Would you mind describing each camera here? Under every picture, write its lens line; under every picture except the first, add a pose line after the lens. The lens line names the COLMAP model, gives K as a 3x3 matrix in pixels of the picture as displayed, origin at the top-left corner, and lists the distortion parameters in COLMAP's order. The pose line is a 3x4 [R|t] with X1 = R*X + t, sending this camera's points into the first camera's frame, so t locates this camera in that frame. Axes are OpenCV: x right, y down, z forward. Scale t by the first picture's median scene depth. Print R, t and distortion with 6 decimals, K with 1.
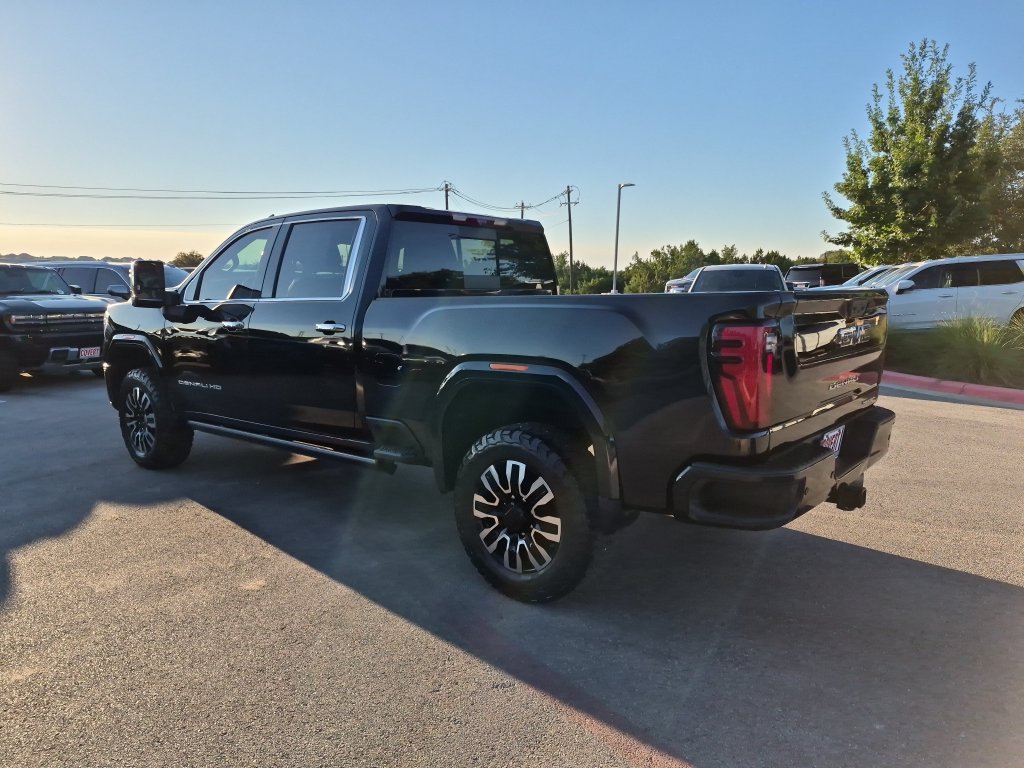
lens RADIAL K [[695.0, 0, 514.6], [0, 695.0, 393.9], [0, 0, 1]] dist [0.076798, -0.068343]
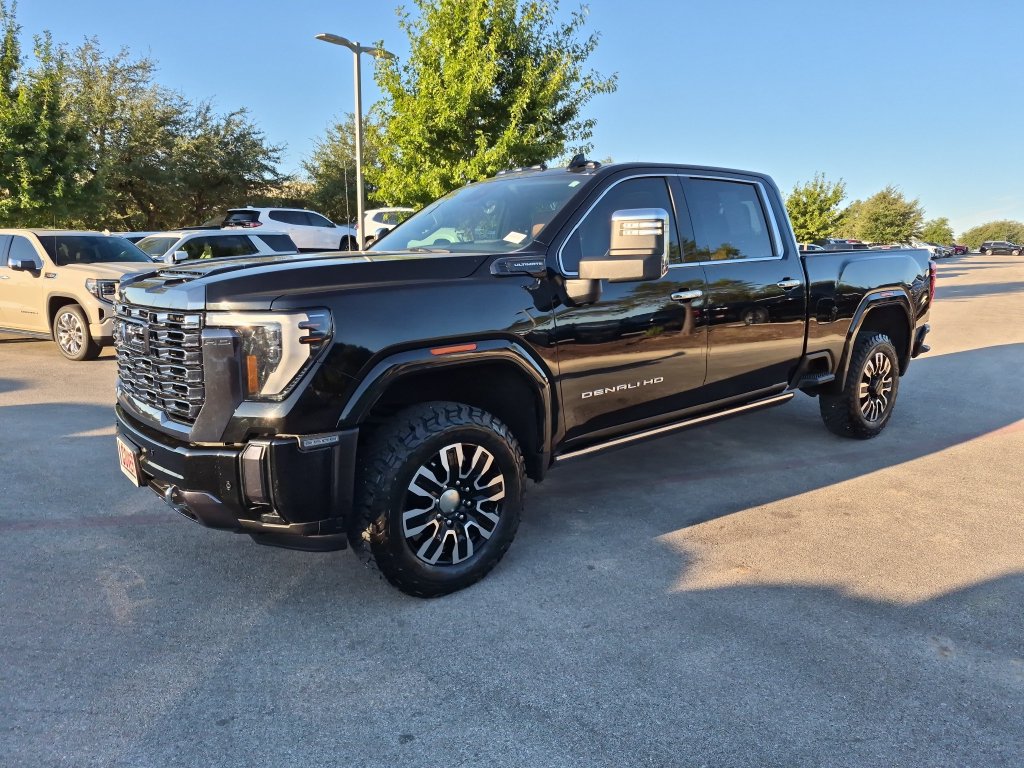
lens RADIAL K [[695.0, 0, 516.9], [0, 695.0, 387.6], [0, 0, 1]] dist [0.076798, -0.068343]
pose [[0.190232, -0.182394, 0.964647, -0.990124], [0.156762, 0.975626, 0.153556, -0.119072], [-0.969143, 0.122009, 0.214188, 0.817461]]
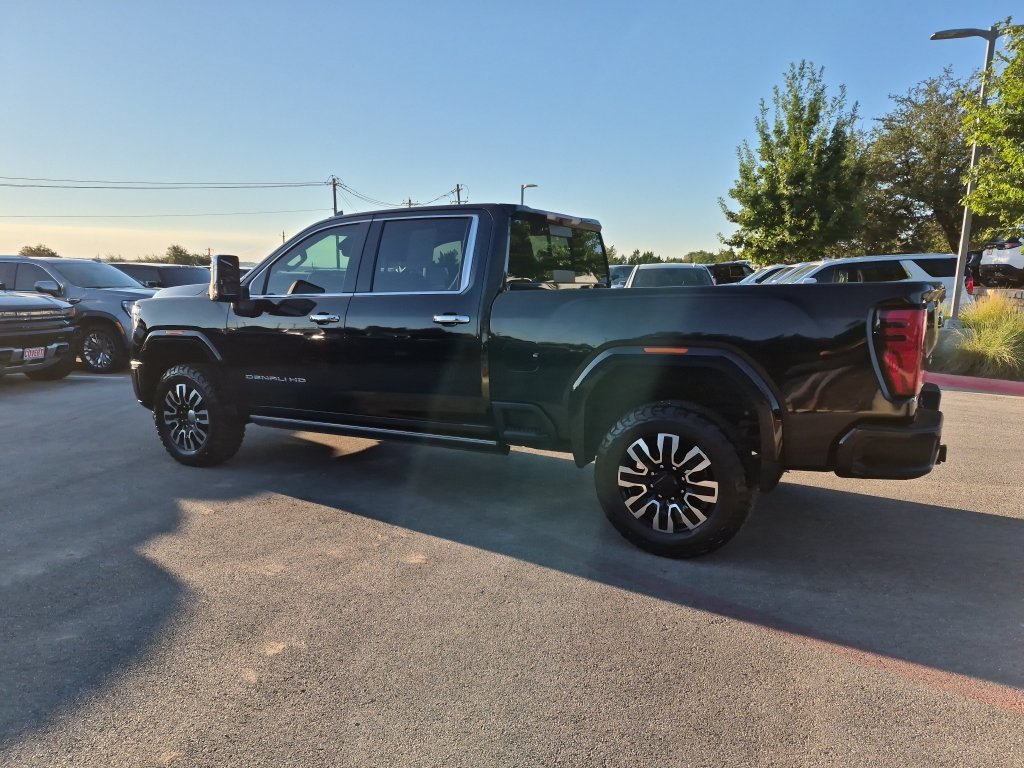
lens RADIAL K [[695.0, 0, 514.0], [0, 695.0, 389.0], [0, 0, 1]] dist [0.076798, -0.068343]
pose [[0.985932, -0.024552, 0.165333, -0.236343], [0.025175, 0.999682, -0.001677, 0.010674], [-0.165239, 0.005815, 0.986236, -0.040738]]
